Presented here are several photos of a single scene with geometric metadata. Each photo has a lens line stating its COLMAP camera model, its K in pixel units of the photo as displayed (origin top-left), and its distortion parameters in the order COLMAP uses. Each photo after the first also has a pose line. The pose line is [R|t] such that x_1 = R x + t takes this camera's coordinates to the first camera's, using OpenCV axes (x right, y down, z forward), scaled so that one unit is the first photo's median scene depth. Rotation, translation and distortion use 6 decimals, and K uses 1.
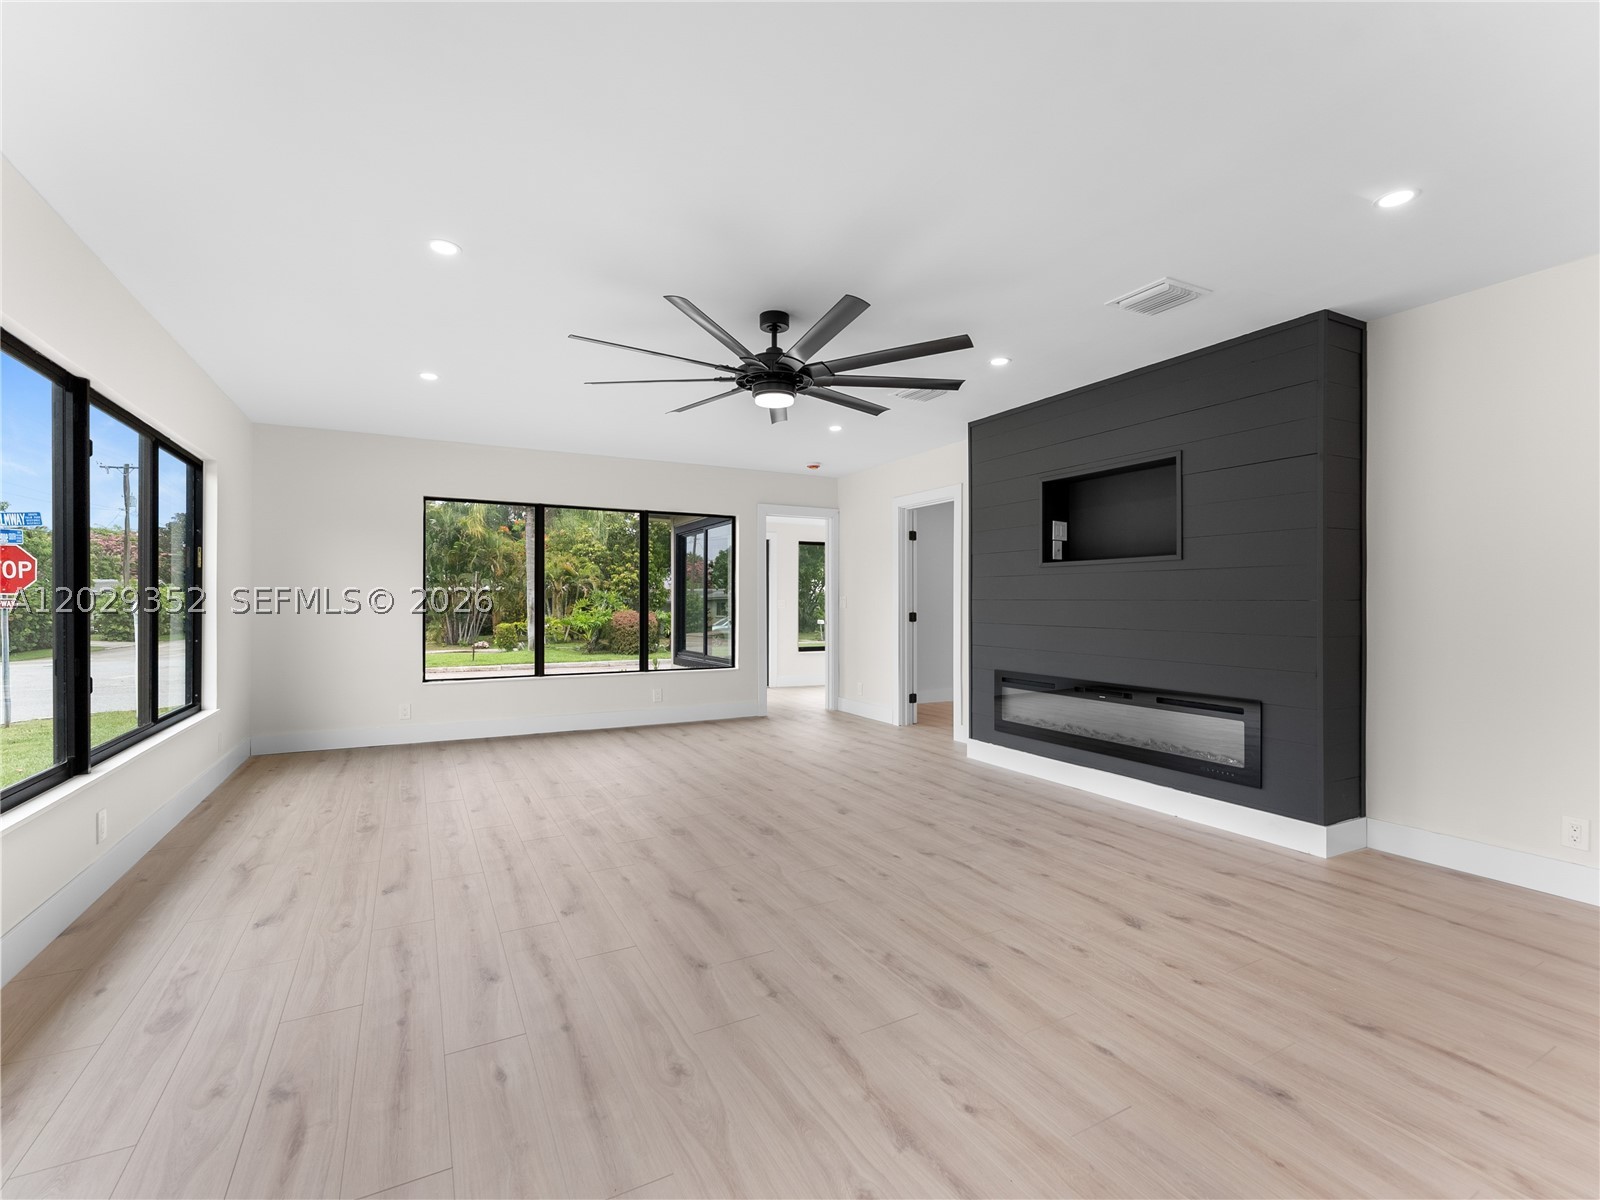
lens RADIAL K [[719.7, 0, 797.2], [0, 719.7, 601.9], [0, 0, 1]] dist [0.002268, -0.001158]
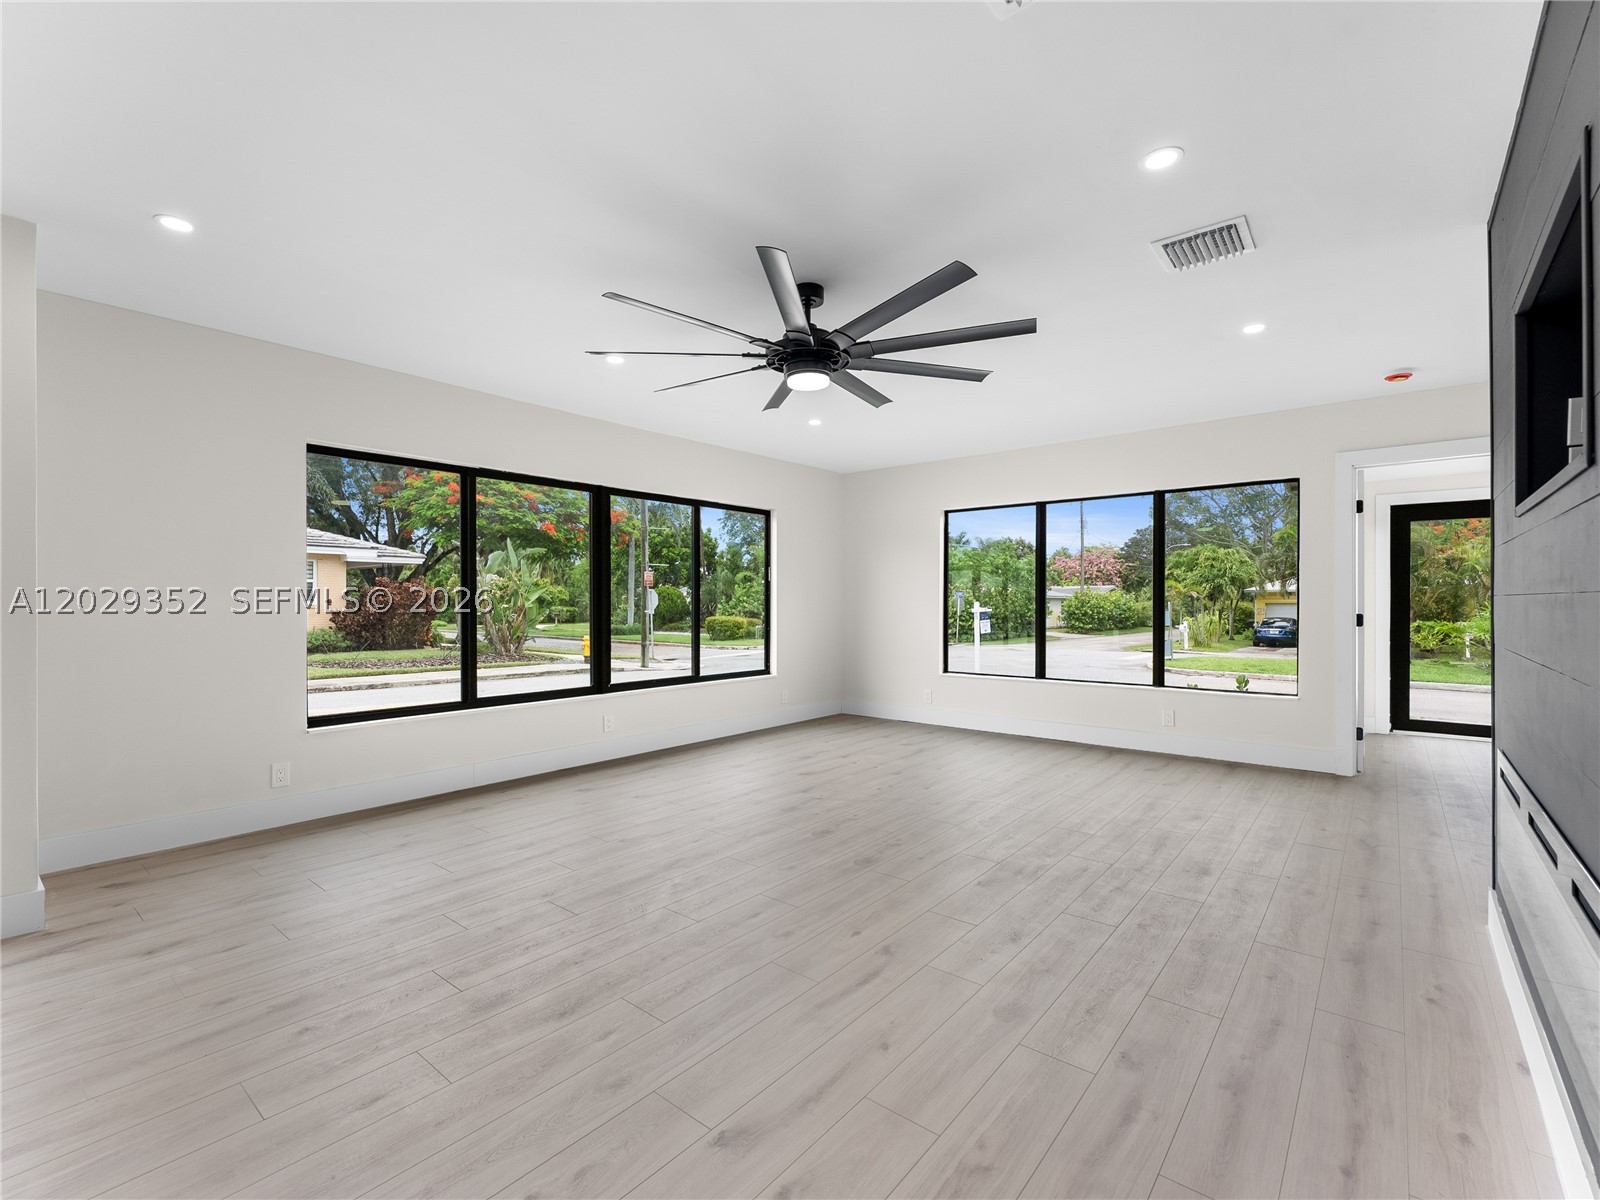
lens RADIAL K [[719.7, 0, 806.0], [0, 719.7, 609.0], [0, 0, 1]] dist [0.002268, -0.001158]
pose [[0.381403, 0.005931, -0.924390, 0.771342], [0.001903, 0.999972, 0.007201, 0.002171], [0.924407, -0.004505, 0.381381, 0.616868]]
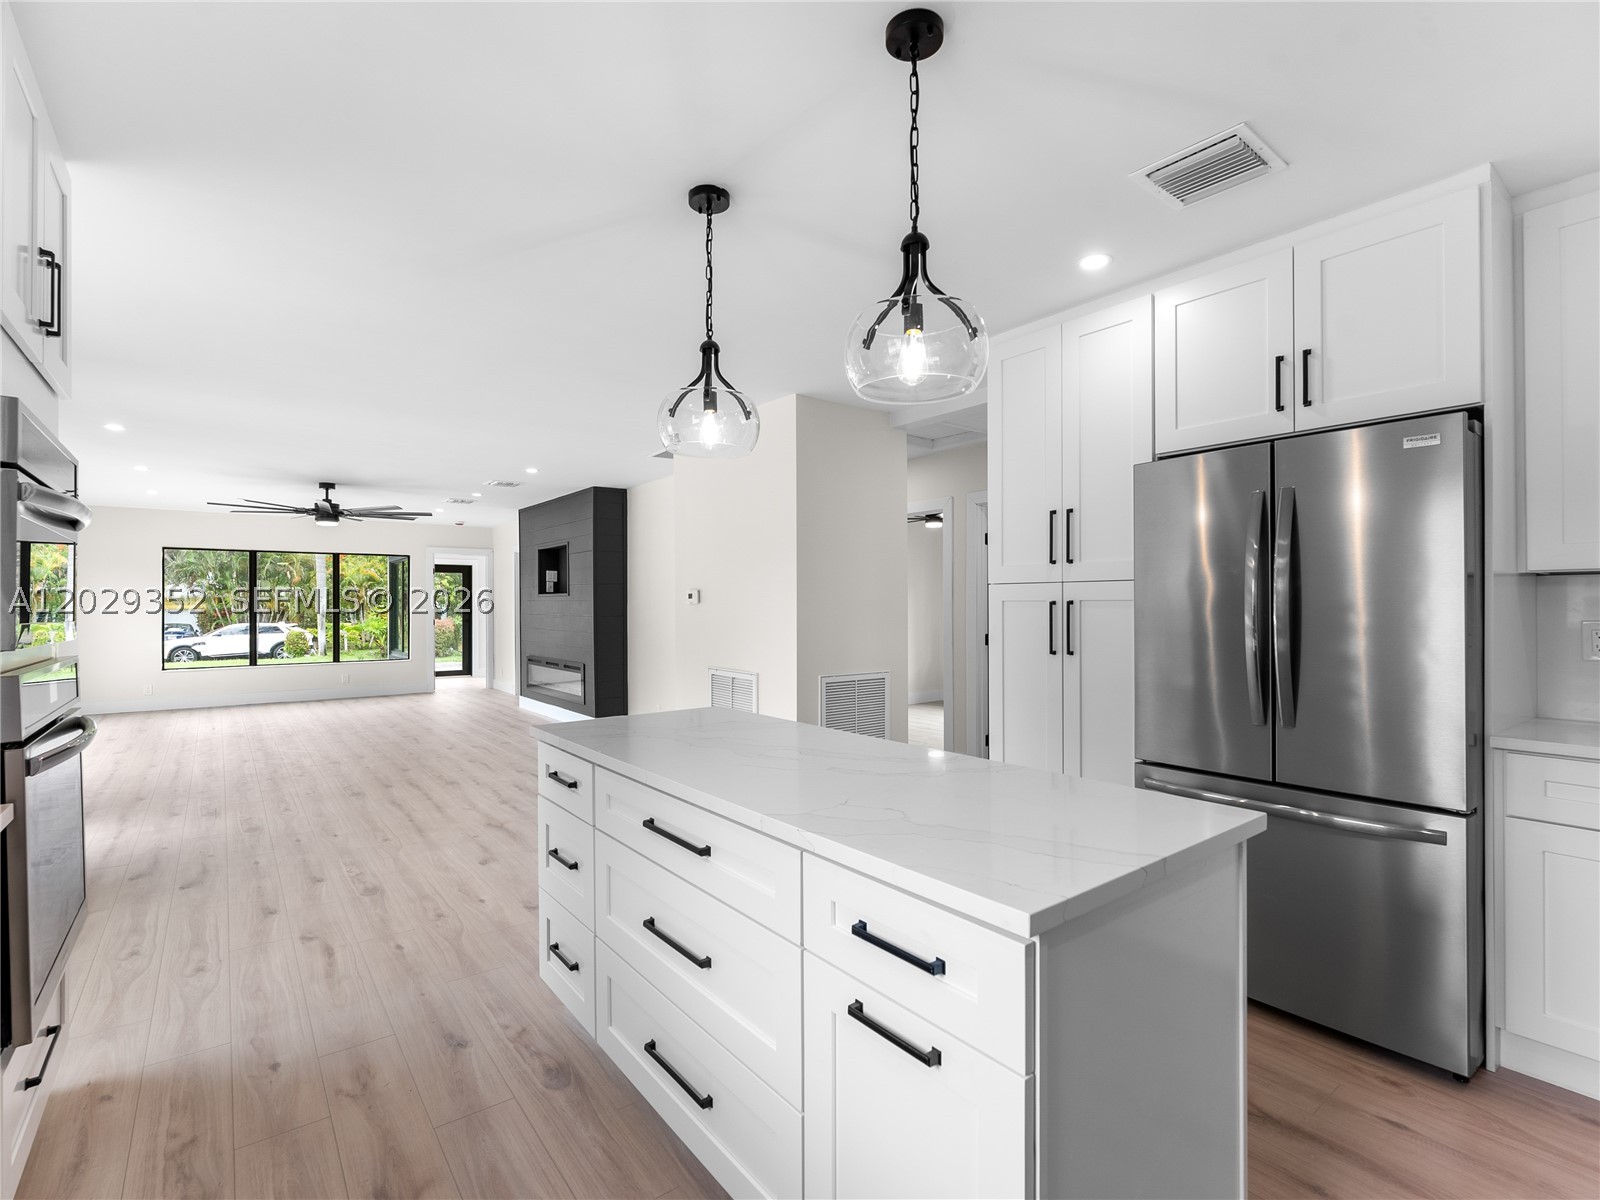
lens RADIAL K [[757.1, 0, 800.6], [0, 757.1, 603.9], [0, 0, 1]] dist [-0.003232, 0.000964]
pose [[0.986251, -0.005449, 0.165167, 0.916327], [0.005231, 0.999985, 0.001760, -0.040575], [-0.165174, -0.000872, 0.986264, -1.332395]]
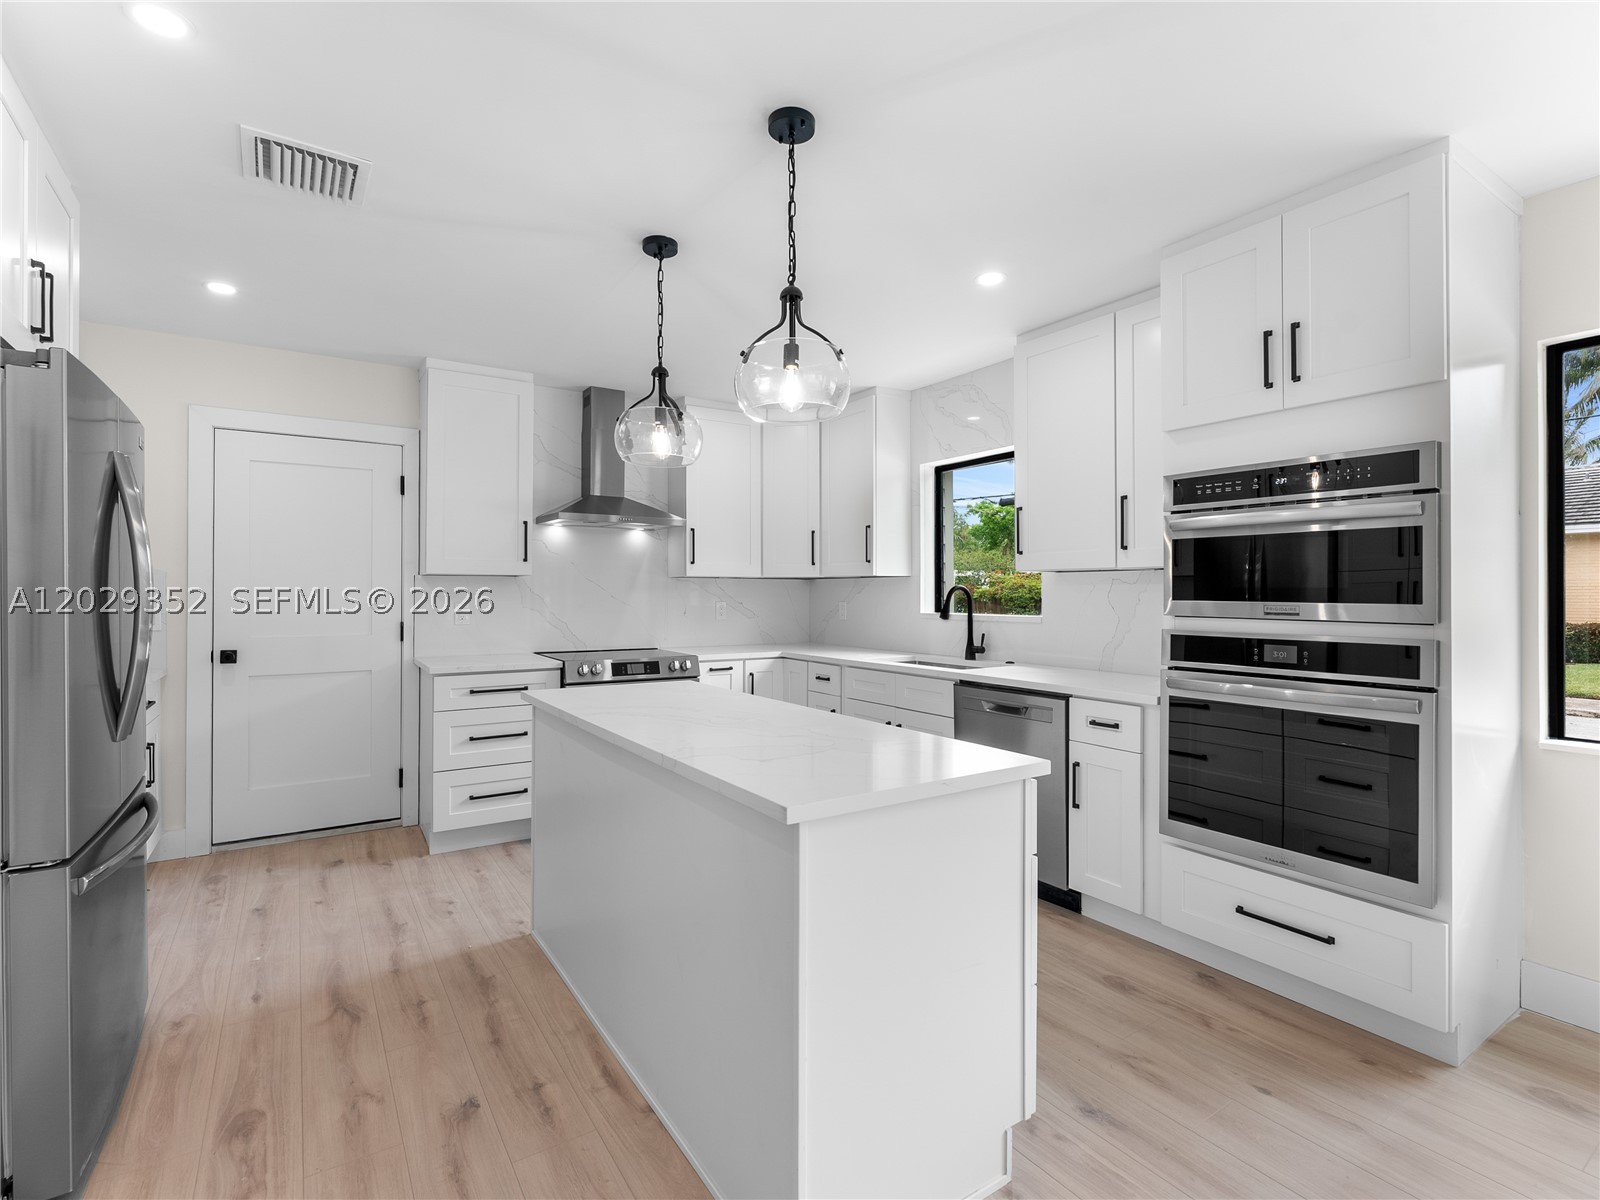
lens RADIAL K [[757.1, 0, 794.8], [0, 757.1, 593.5], [0, 0, 1]] dist [-0.003232, 0.000964]
pose [[-0.995952, -0.000903, -0.089884, 0.992831], [-0.000710, 0.999997, -0.002178, -0.035378], [0.089885, -0.002106, -0.995950, -0.139459]]
